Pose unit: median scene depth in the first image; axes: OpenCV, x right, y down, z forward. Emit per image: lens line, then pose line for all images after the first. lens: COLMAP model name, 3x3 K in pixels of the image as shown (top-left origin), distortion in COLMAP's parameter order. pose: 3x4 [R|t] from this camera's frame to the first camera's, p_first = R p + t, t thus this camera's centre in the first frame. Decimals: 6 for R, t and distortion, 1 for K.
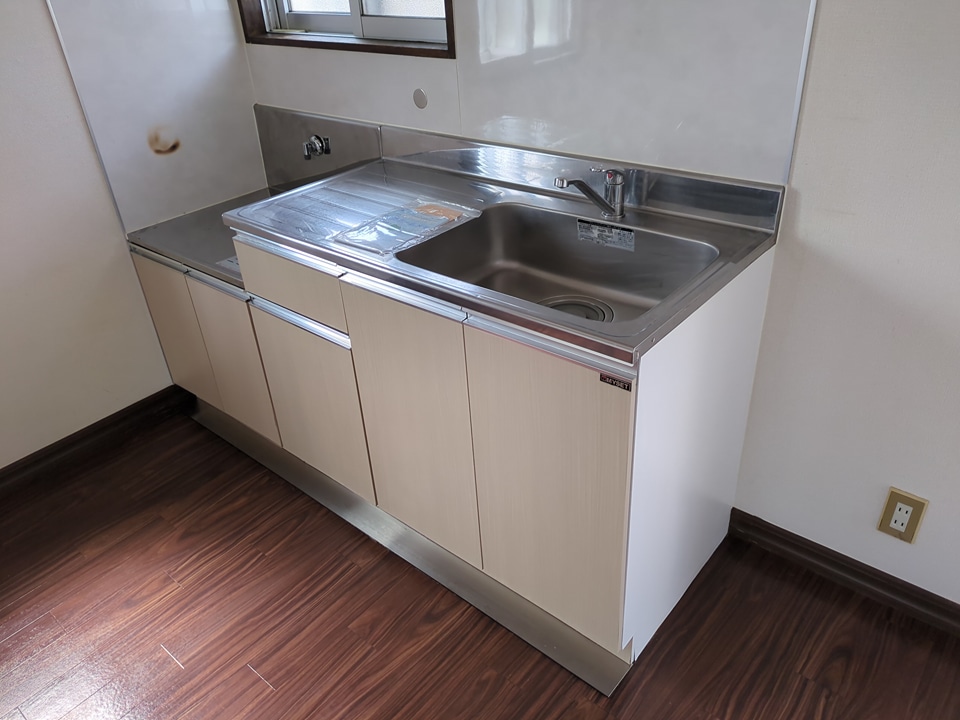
lens RADIAL K [[718.4, 0, 478.4], [0, 718.4, 361.2], [0, 0, 1]] dist [0.034748, -0.012243]
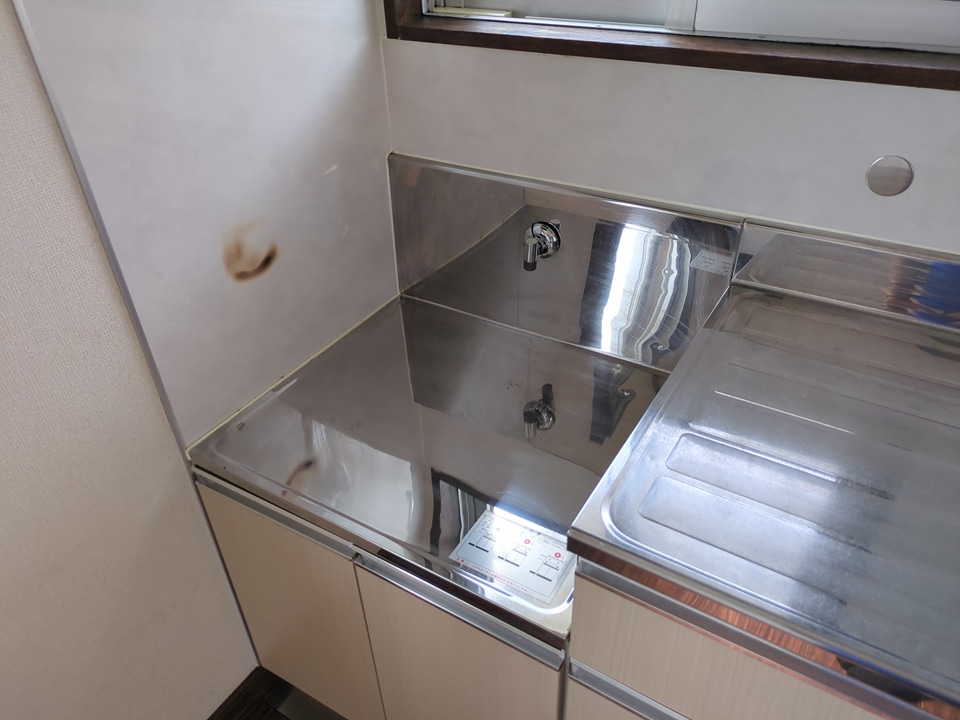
lens RADIAL K [[718.4, 0, 478.3], [0, 718.4, 361.3], [0, 0, 1]] dist [0.034748, -0.012243]
pose [[0.983805, -0.074257, 0.163135, -0.364371], [0.063249, 0.995421, 0.071670, -0.253531], [-0.167710, -0.060191, 0.983997, 0.494224]]
